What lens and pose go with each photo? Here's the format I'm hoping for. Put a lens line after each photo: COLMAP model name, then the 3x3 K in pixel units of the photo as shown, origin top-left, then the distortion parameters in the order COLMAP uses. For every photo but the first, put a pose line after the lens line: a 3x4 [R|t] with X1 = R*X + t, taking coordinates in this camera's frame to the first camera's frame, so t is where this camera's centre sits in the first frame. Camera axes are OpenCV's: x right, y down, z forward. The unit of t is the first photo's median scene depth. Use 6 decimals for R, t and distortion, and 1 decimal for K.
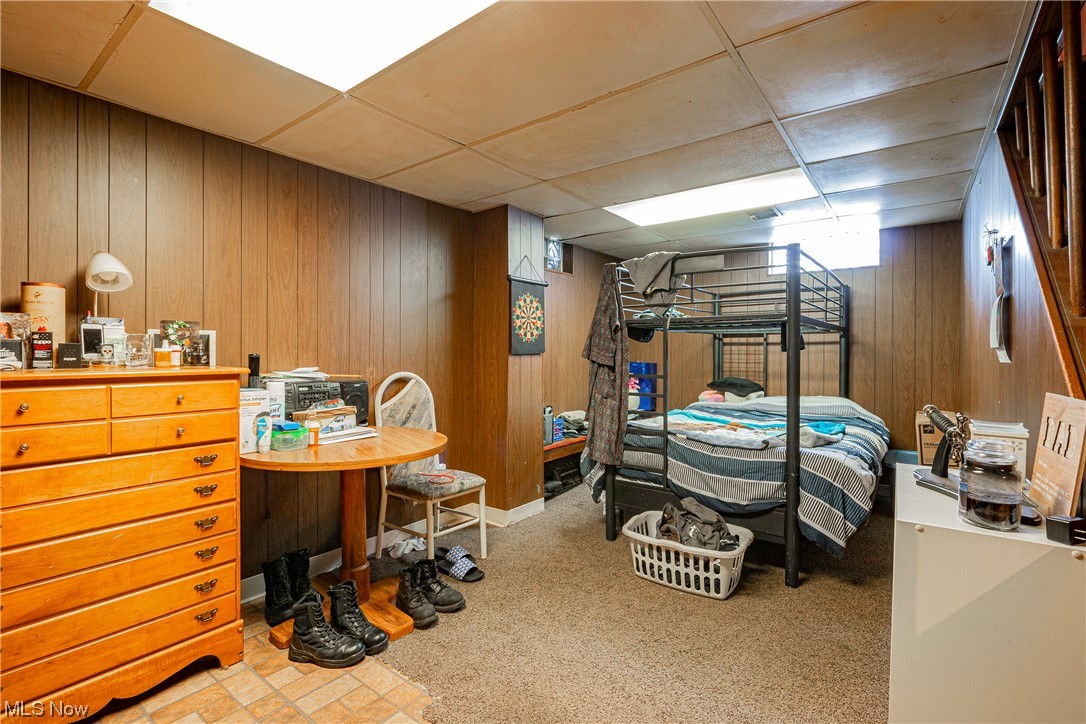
lens RADIAL K [[498.7, 0, 555.4], [0, 498.7, 346.9], [0, 0, 1]] dist [-0.022304, -0.000777]
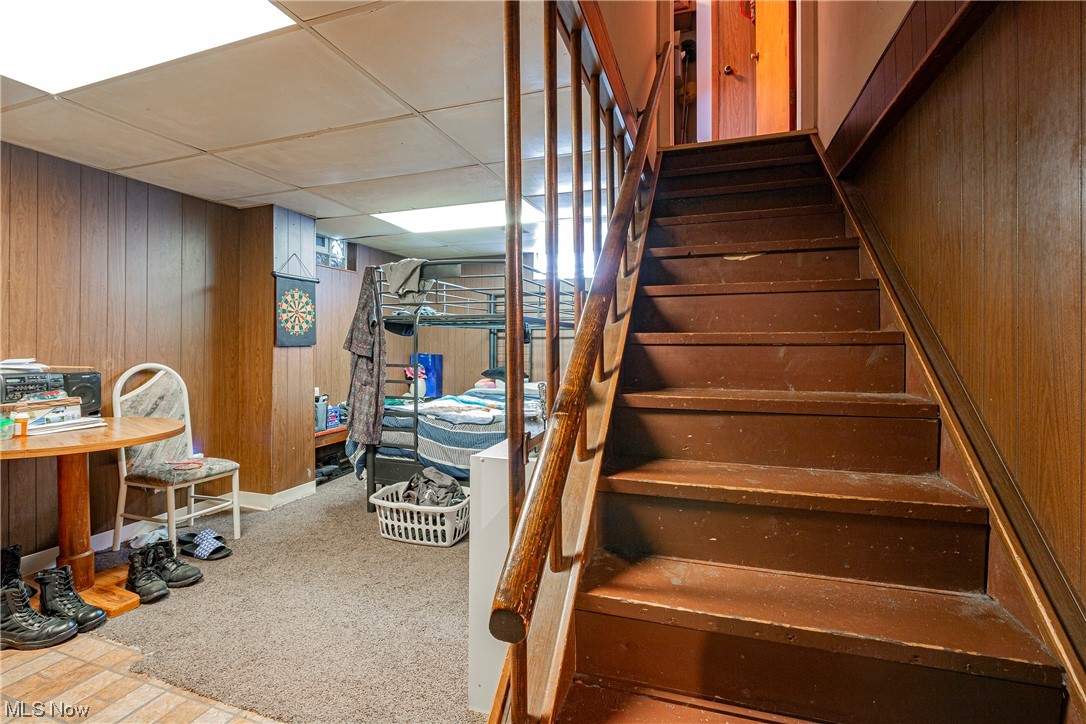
lens RADIAL K [[487.5, 0, 546.3], [0, 487.5, 340.5], [0, 0, 1]] dist [-0.014484, 0.001319]
pose [[0.951358, 0.006851, 0.308013, 0.170316], [-0.007396, 0.999972, 0.000603, -0.002572], [-0.308000, -0.002851, 0.951382, -0.191527]]
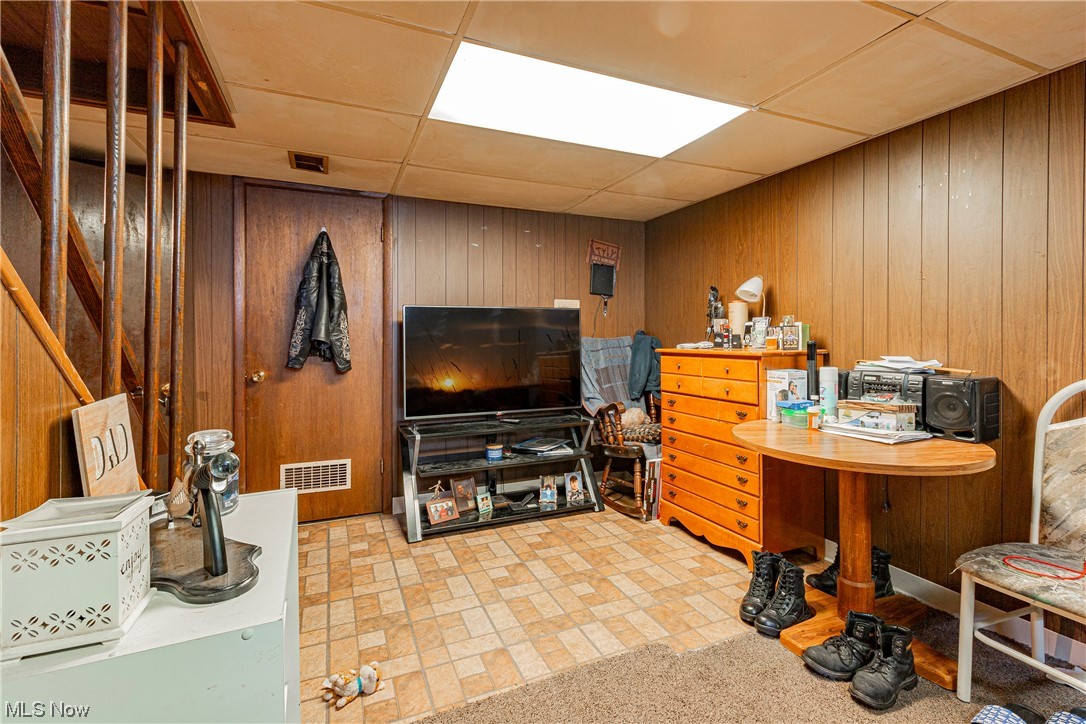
lens RADIAL K [[498.7, 0, 555.4], [0, 498.7, 346.9], [0, 0, 1]] dist [-0.022304, -0.000777]
pose [[-0.498928, 0.011583, -0.866566, 0.510226], [0.007431, 0.999931, 0.009087, 0.010249], [0.866611, -0.001905, -0.498980, 0.796316]]
